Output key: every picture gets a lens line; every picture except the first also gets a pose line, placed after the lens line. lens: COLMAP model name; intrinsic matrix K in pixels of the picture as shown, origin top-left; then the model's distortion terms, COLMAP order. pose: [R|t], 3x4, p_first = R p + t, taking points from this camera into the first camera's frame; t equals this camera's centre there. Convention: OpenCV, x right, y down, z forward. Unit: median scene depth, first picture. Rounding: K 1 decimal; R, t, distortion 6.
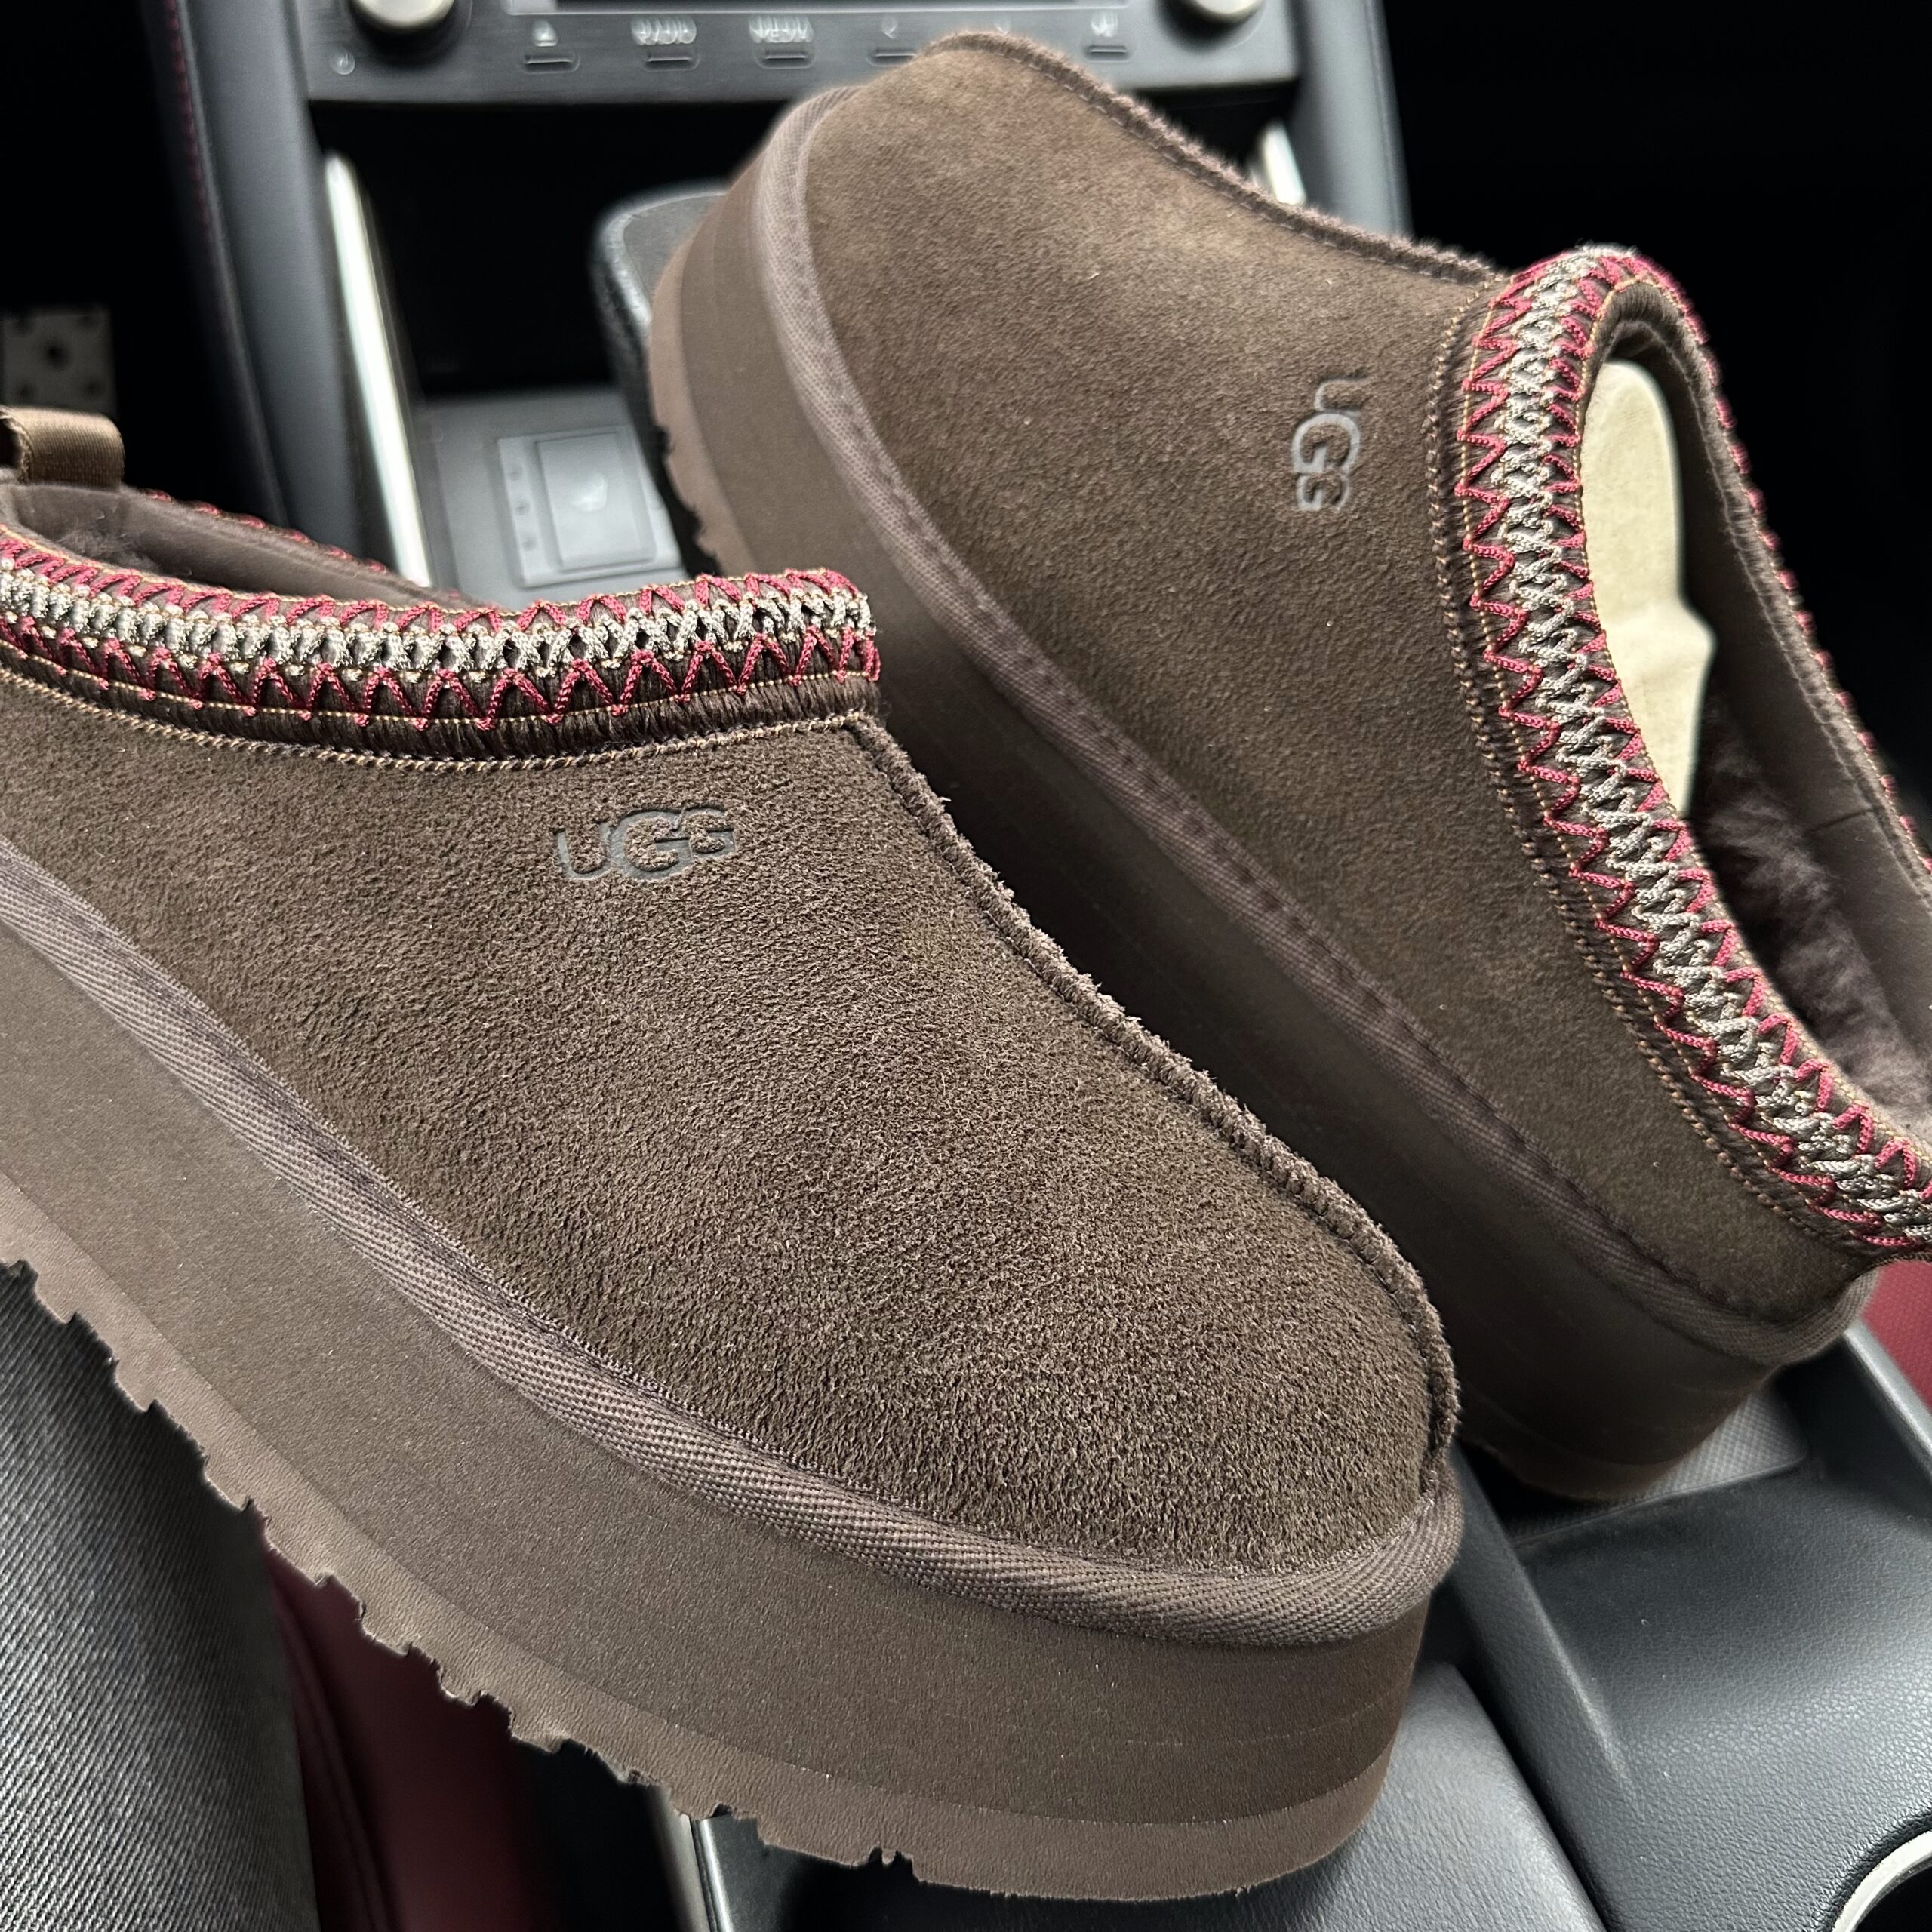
lens RADIAL K [[1961.6, 0, 904.3], [0, 1961.6, 1016.5], [0, 0, 1]] dist [0.154842, -0.527495]
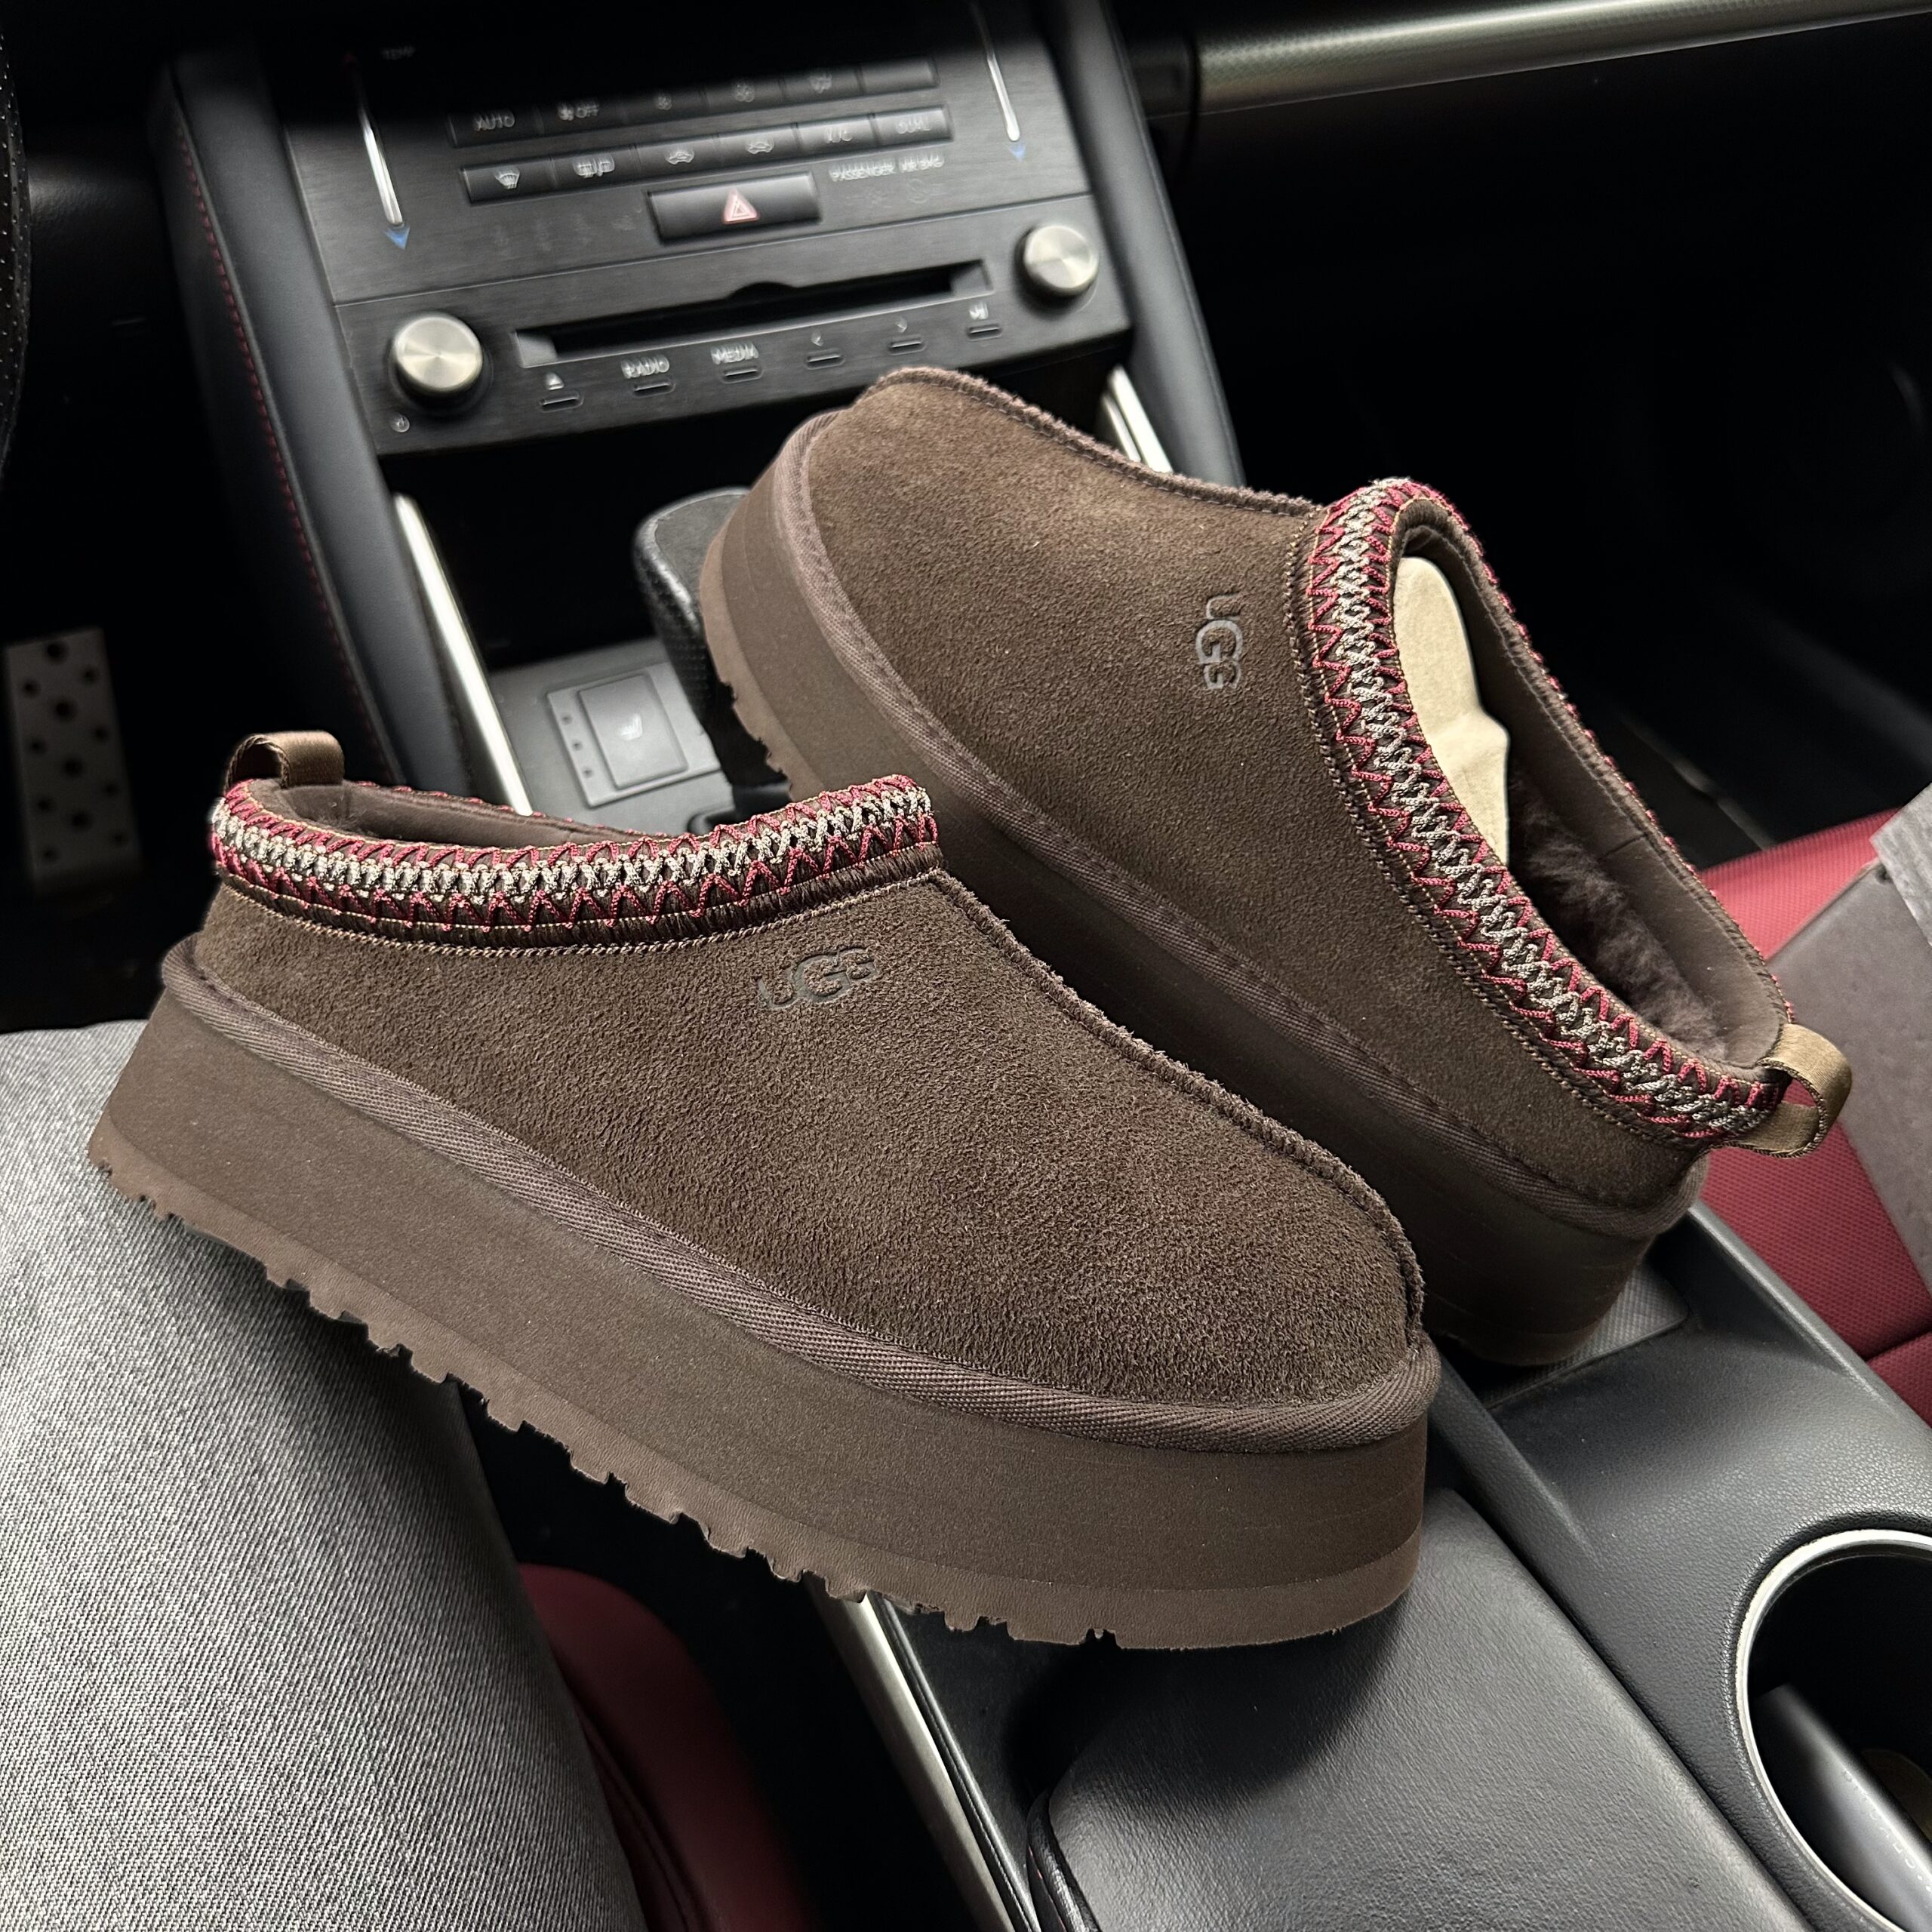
lens RADIAL K [[2014.8, 0, 966.0], [0, 2014.8, 966.0], [0, 0, 1]] dist [0.055922, 0.012746]
pose [[0.985937, -0.142447, 0.087394, -0.141545], [0.150317, 0.984417, -0.091258, 0.051968], [-0.073032, 0.103112, 0.991985, -0.451733]]
